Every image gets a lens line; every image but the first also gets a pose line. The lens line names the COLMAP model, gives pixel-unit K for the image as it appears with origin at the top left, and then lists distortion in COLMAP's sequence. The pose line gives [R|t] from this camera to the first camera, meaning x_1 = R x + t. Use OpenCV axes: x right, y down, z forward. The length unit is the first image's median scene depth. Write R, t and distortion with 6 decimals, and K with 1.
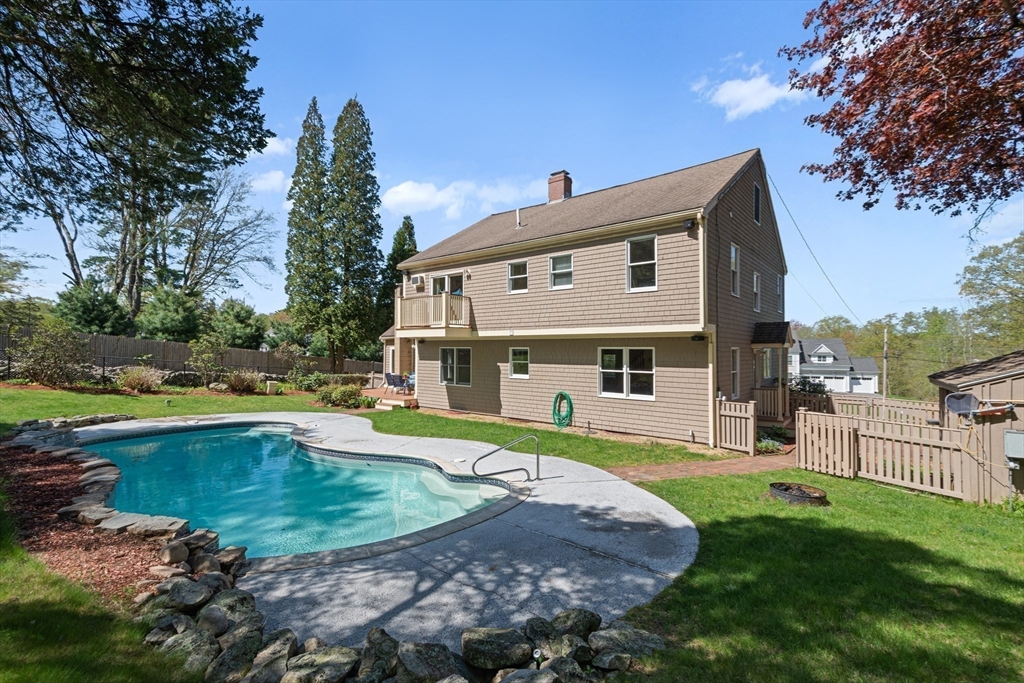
lens RADIAL K [[460.8, 0, 514.3], [0, 460.8, 339.1], [0, 0, 1]] dist [0.030182, 0.000011]
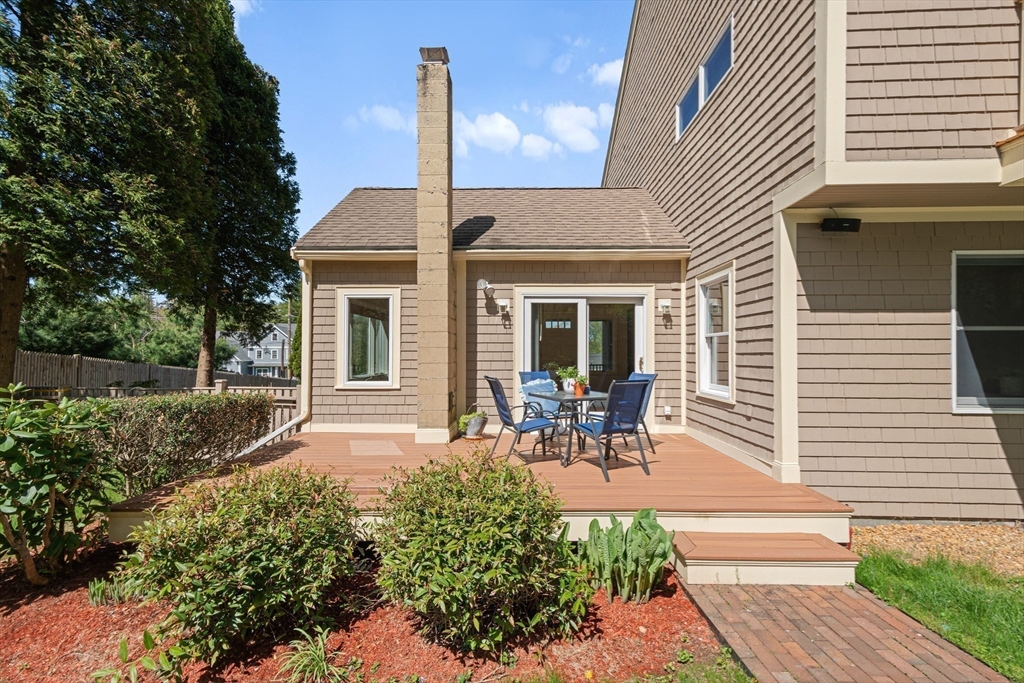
lens RADIAL K [[460.8, 0, 517.0], [0, 460.8, 345.2], [0, 0, 1]] dist [0.030182, 0.000011]
pose [[0.777855, 0.010501, 0.628356, -0.592213], [-0.012976, 0.999916, -0.000647, 0.082759], [-0.628310, -0.007650, 0.777926, 1.159417]]
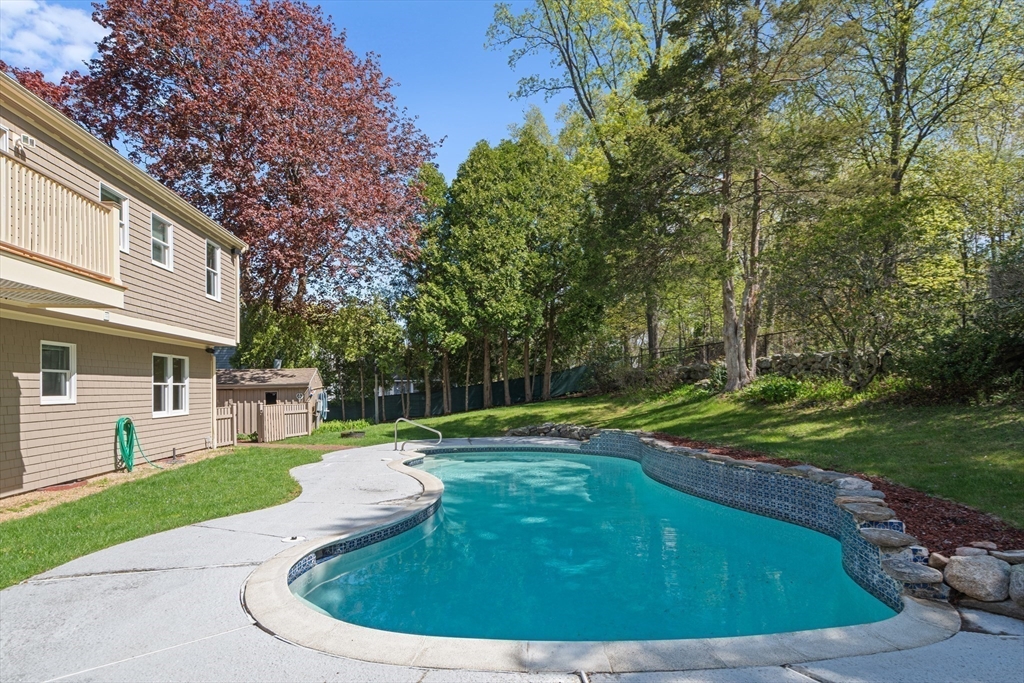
lens RADIAL K [[563.7, 0, 512.1], [0, 563.7, 379.2], [0, 0, 1]] dist [0.023821, 0.000424]
pose [[-0.714851, 0.018936, 0.699021, -0.822311], [-0.000203, 0.999628, -0.027287, 0.079589], [-0.699277, -0.019648, -0.714581, 1.156908]]
